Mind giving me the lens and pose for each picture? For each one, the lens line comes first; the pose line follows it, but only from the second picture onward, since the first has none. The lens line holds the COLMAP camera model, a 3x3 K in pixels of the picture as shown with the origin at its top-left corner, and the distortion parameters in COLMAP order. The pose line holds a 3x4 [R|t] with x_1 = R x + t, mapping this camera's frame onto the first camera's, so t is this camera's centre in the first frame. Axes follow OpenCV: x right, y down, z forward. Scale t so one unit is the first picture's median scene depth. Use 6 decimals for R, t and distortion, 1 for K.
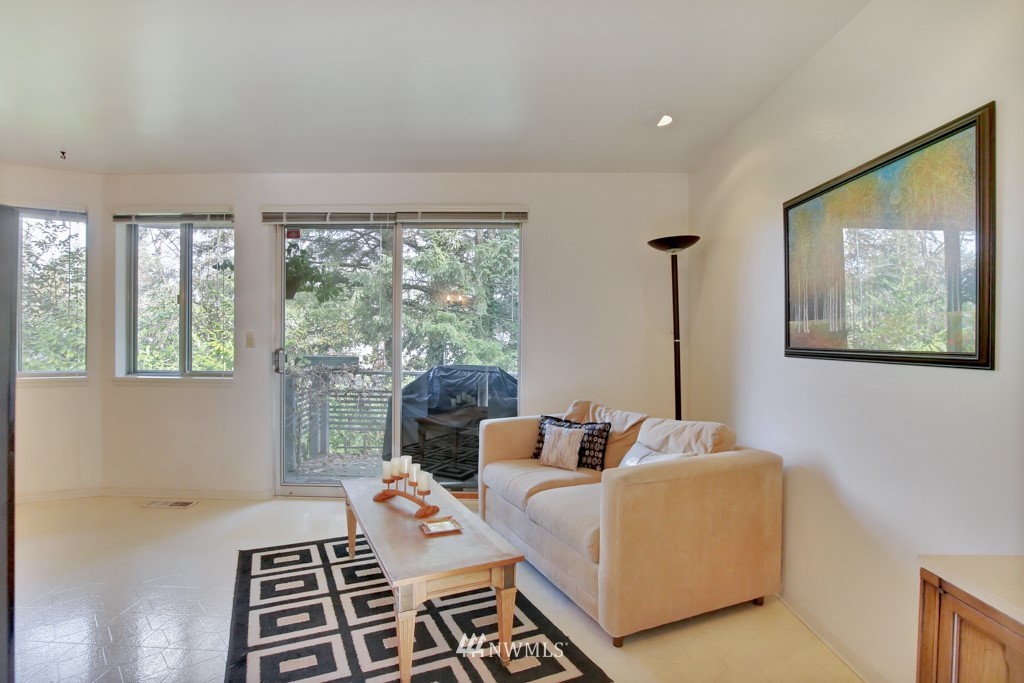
lens RADIAL K [[523.0, 0, 499.0], [0, 523.0, 343.3], [0, 0, 1]] dist [-0.018999, 0.001296]
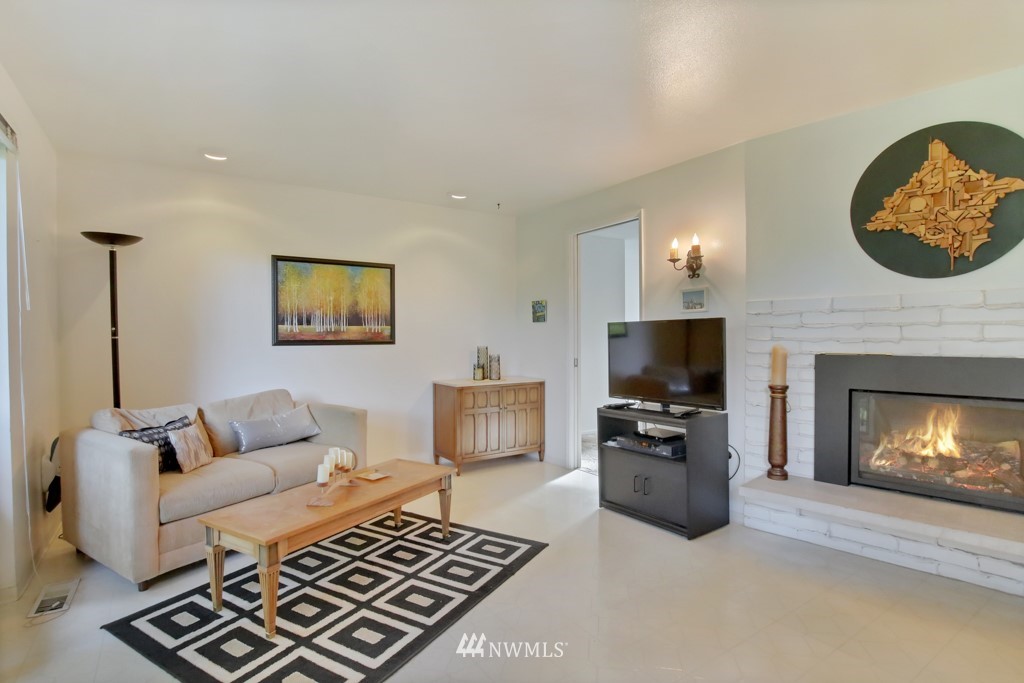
lens RADIAL K [[501.9, 0, 512.0], [0, 501.9, 341.5], [0, 0, 1]] dist [-0.001117, -0.000184]
pose [[-0.592204, -0.023182, 0.805455, -1.259699], [-0.000422, 0.999595, 0.028459, -0.035427], [-0.805788, 0.016513, -0.591974, 1.366376]]
